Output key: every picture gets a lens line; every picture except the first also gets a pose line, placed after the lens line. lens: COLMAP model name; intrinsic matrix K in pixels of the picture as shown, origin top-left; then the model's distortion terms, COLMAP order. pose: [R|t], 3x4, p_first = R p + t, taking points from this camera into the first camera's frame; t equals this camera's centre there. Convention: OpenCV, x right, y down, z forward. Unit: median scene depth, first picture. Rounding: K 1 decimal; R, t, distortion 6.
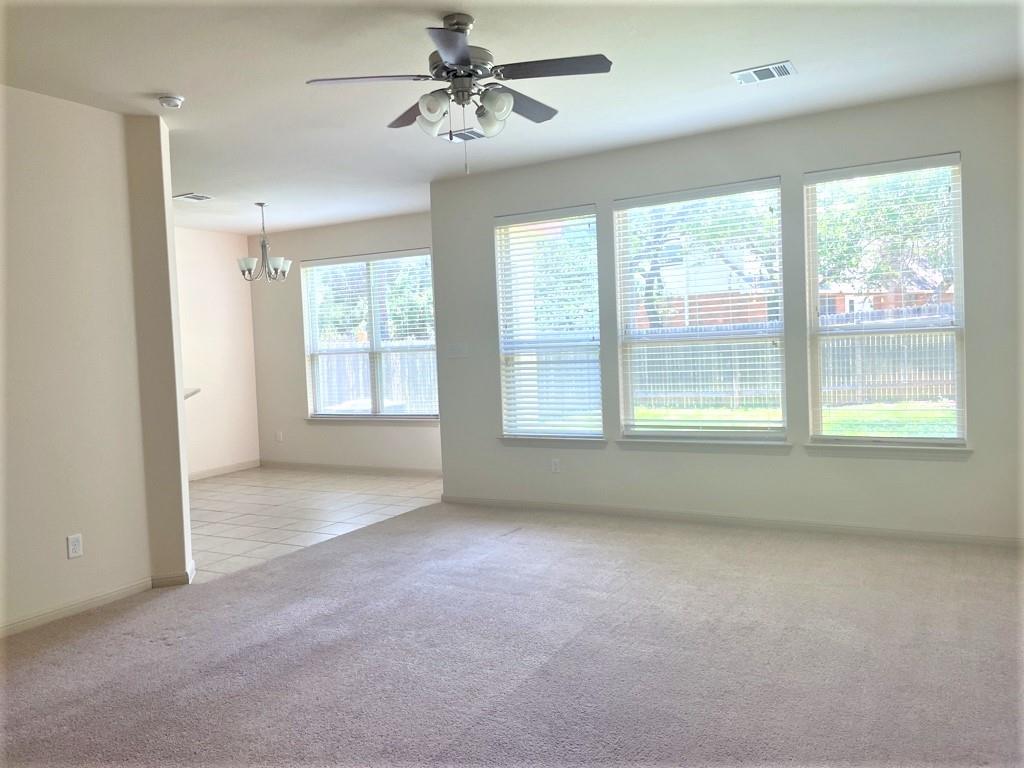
lens RADIAL K [[782.7, 0, 511.7], [0, 782.7, 383.0], [0, 0, 1]] dist [0.095786, 0.002653]
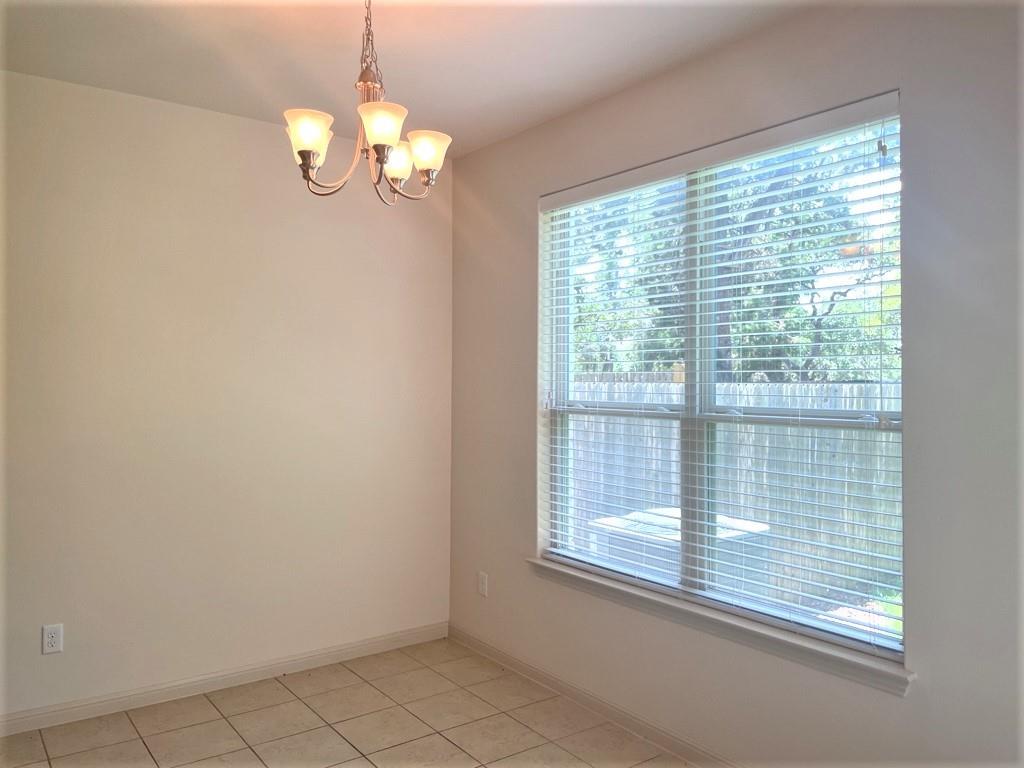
lens RADIAL K [[782.7, 0, 511.8], [0, 782.7, 381.3], [0, 0, 1]] dist [0.095786, 0.002653]
pose [[0.910485, 0.042803, -0.411321, -0.098180], [-0.060933, 0.997658, -0.031060, -0.038609], [0.409028, 0.053343, 0.910961, 0.602578]]
